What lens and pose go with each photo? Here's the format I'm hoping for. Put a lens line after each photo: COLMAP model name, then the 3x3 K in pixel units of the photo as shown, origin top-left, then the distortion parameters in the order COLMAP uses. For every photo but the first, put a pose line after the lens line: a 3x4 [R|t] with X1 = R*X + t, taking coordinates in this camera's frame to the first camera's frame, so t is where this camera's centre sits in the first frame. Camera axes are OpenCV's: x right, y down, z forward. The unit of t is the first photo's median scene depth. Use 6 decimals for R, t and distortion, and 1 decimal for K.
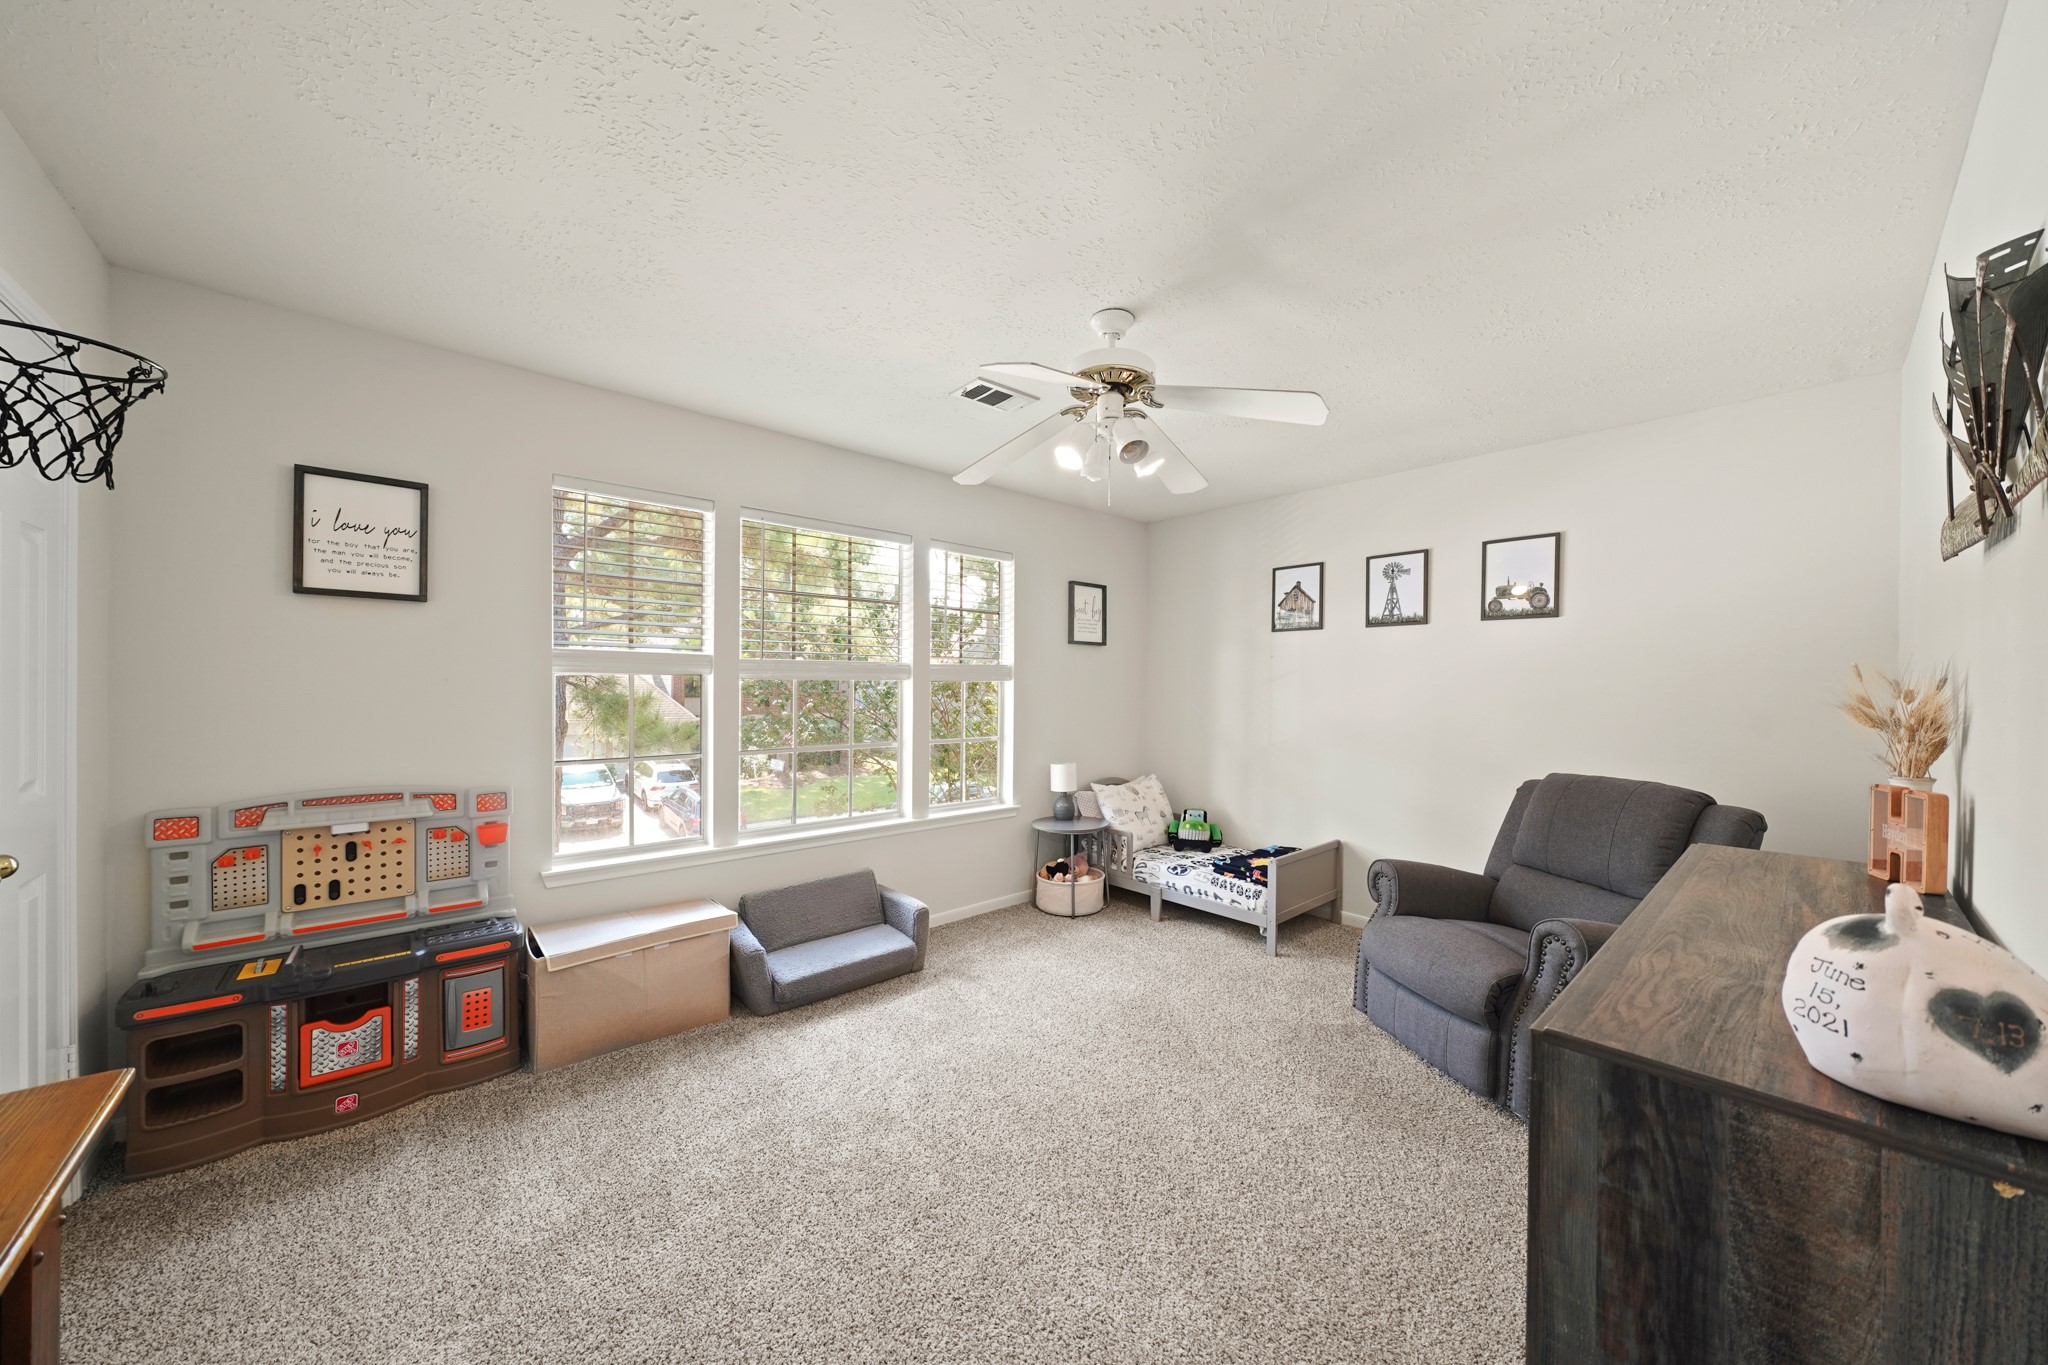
lens RADIAL K [[701.4, 0, 1034.2], [0, 701.4, 689.4], [0, 0, 1]] dist [-0.008978, 0.000000]
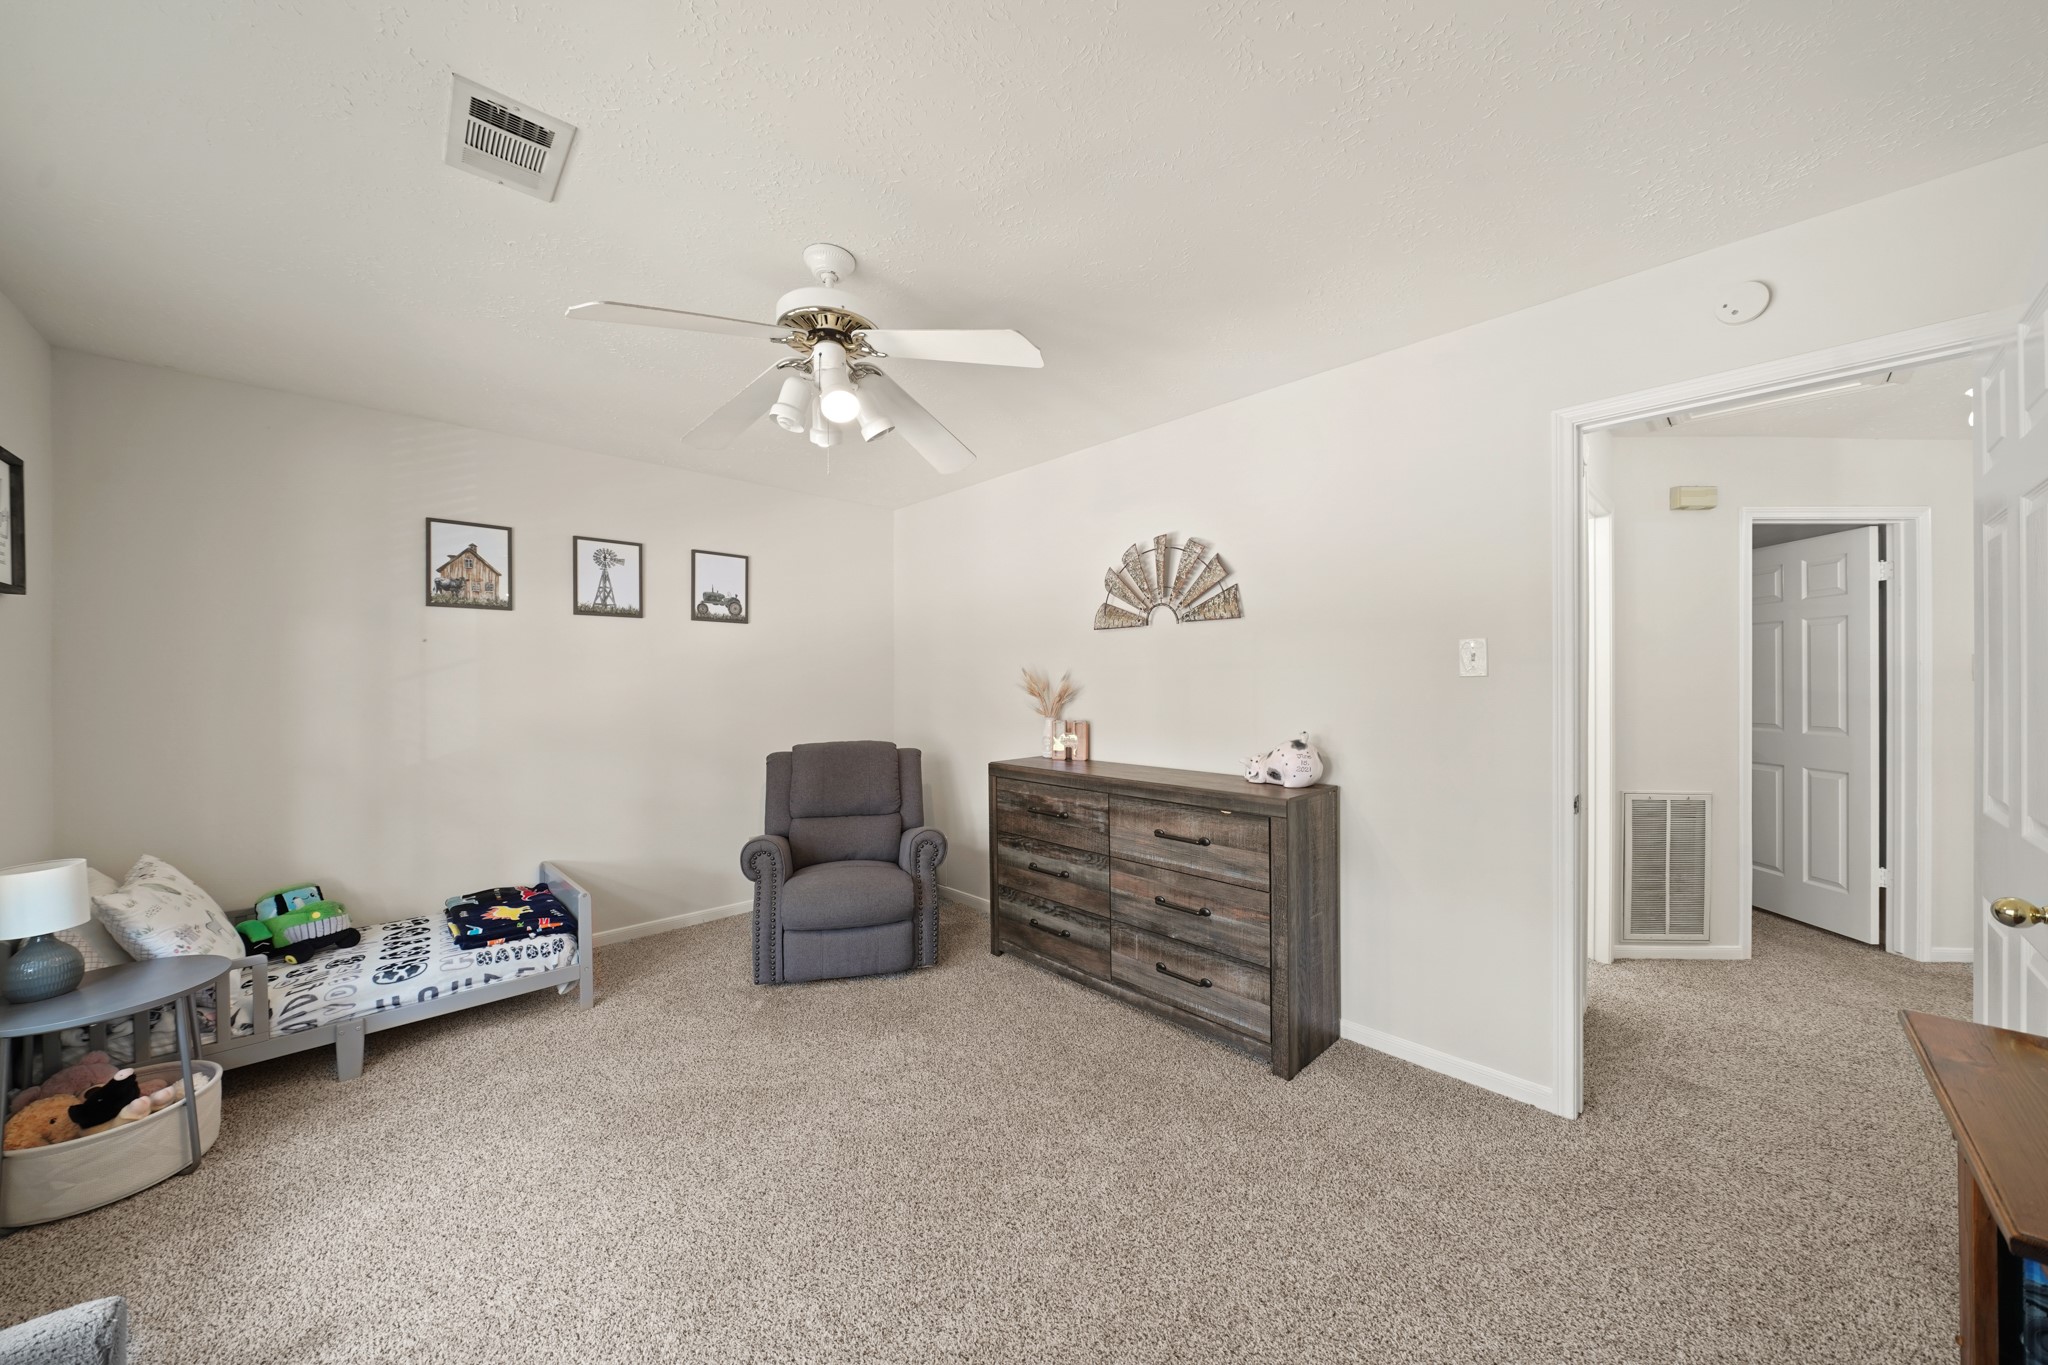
lens RADIAL K [[701.4, 0, 1034.2], [0, 701.4, 674.7], [0, 0, 1]] dist [-0.008978, 0.000000]
pose [[-0.042871, 0.004092, 0.999072, -0.465467], [0.011418, 0.999928, -0.003605, -0.001759], [-0.999015, 0.011253, -0.042914, 0.475312]]
